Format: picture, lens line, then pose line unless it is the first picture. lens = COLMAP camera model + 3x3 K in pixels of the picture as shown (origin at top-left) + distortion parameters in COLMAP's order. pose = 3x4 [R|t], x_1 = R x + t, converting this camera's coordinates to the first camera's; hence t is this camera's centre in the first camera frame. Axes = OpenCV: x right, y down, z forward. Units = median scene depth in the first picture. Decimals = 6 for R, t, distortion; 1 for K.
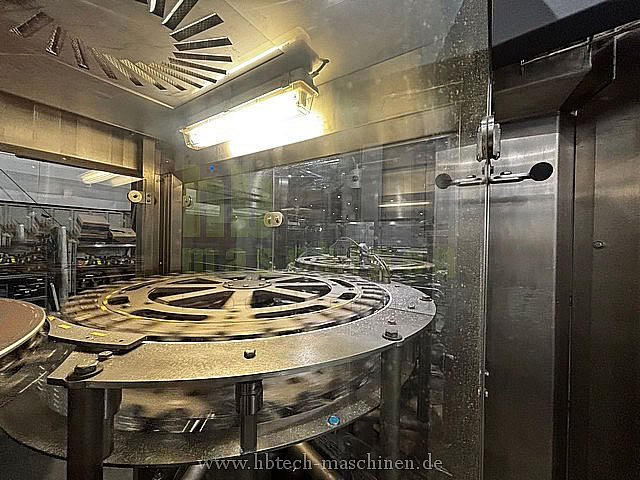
lens RADIAL K [[257.8, 0, 319.4], [0, 257.8, 238.6], [0, 0, 1]] dist [-0.000276, 0.000125]
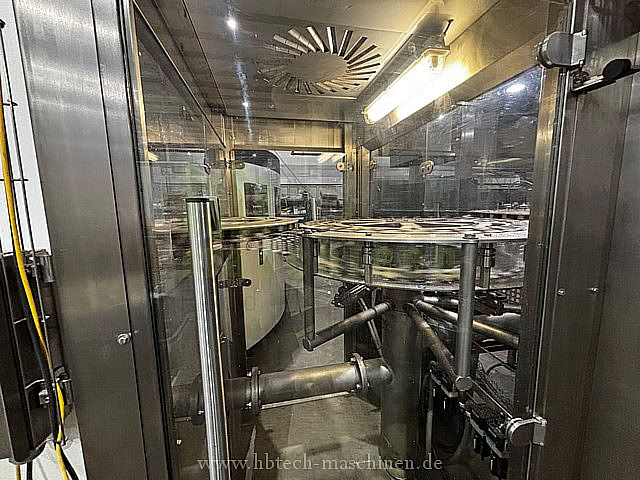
lens RADIAL K [[257.8, 0, 319.5], [0, 257.8, 240.2], [0, 0, 1]] dist [-0.000276, 0.000125]
pose [[0.719721, 0.061223, -0.691559, 0.296925], [0.026616, 0.992939, 0.115603, 0.099880], [0.693753, -0.101608, 0.713009, -0.231082]]
